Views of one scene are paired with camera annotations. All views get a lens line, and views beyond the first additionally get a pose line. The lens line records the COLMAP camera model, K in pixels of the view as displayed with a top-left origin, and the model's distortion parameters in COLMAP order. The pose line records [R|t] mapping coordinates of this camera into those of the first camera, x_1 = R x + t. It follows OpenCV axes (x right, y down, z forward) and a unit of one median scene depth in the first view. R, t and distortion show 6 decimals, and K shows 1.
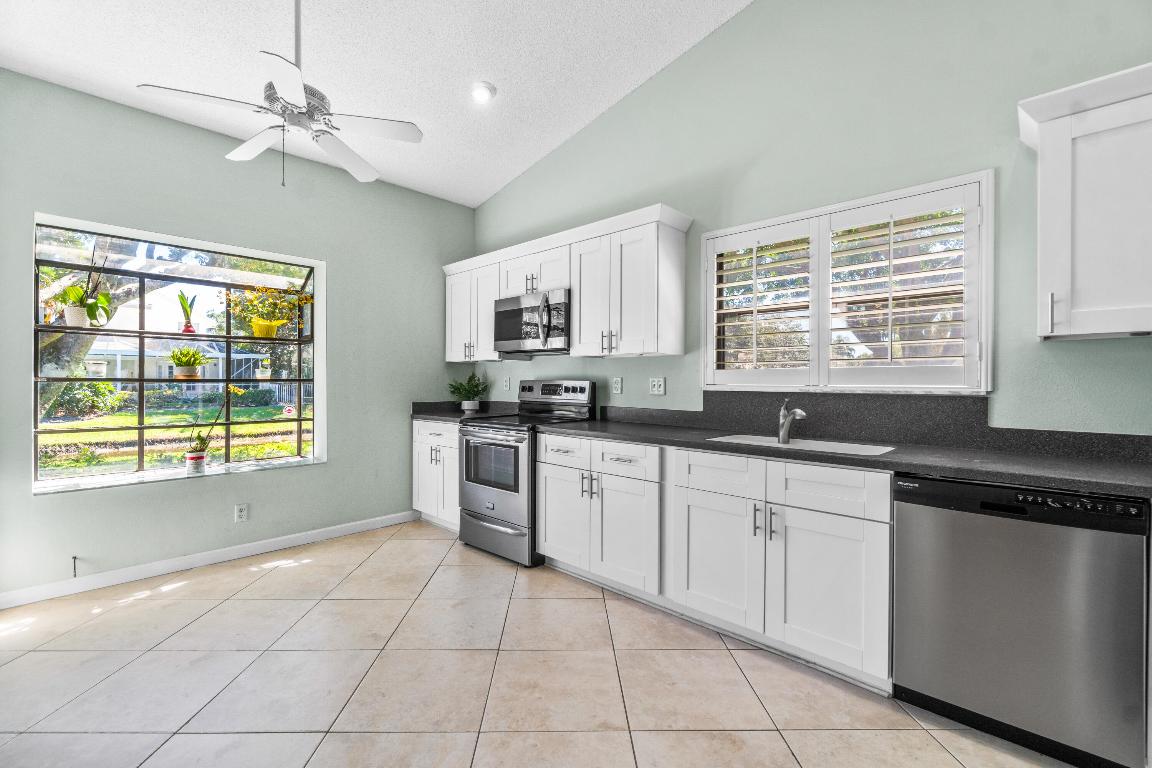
lens RADIAL K [[497.5, 0, 570.3], [0, 497.5, 379.4], [0, 0, 1]] dist [-0.001415, 0.000061]
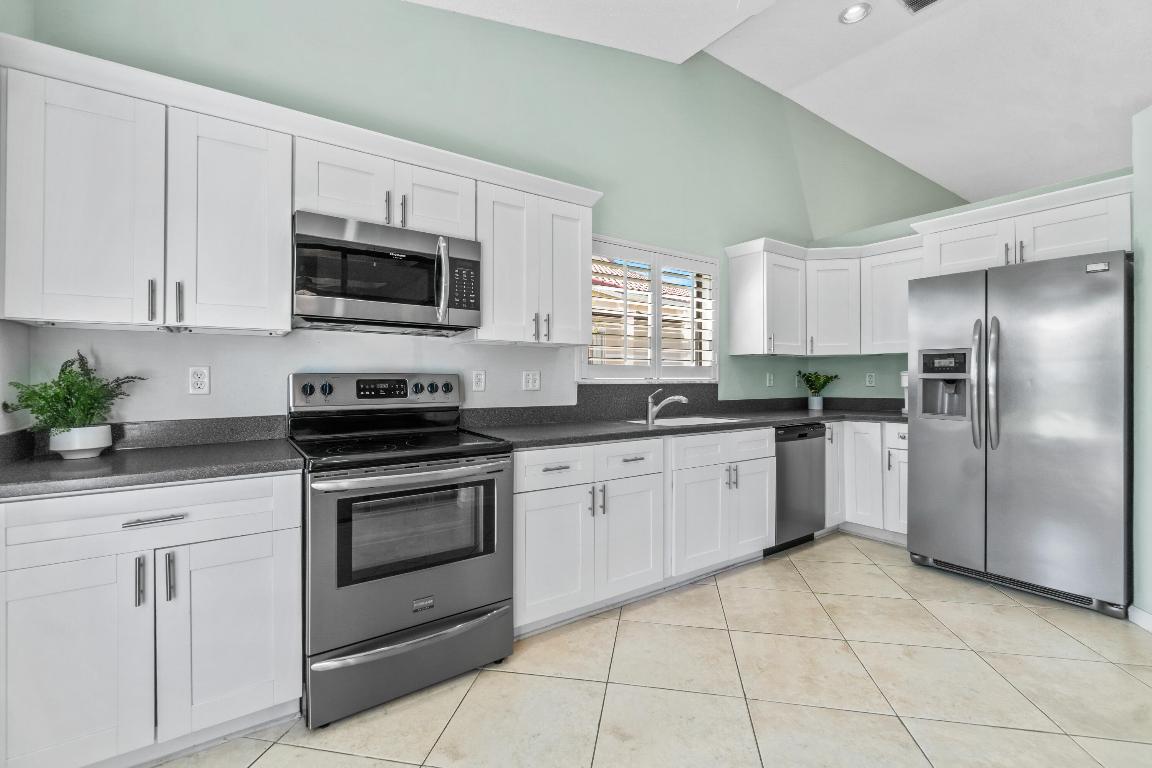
lens RADIAL K [[490.3, 0, 574.6], [0, 490.3, 375.8], [0, 0, 1]] dist [-0.022477, 0.000110]
pose [[0.205901, -0.002114, 0.978570, -0.715026], [-0.004186, 0.999987, 0.003041, 0.001934], [-0.978564, -0.004723, 0.205890, 0.804036]]
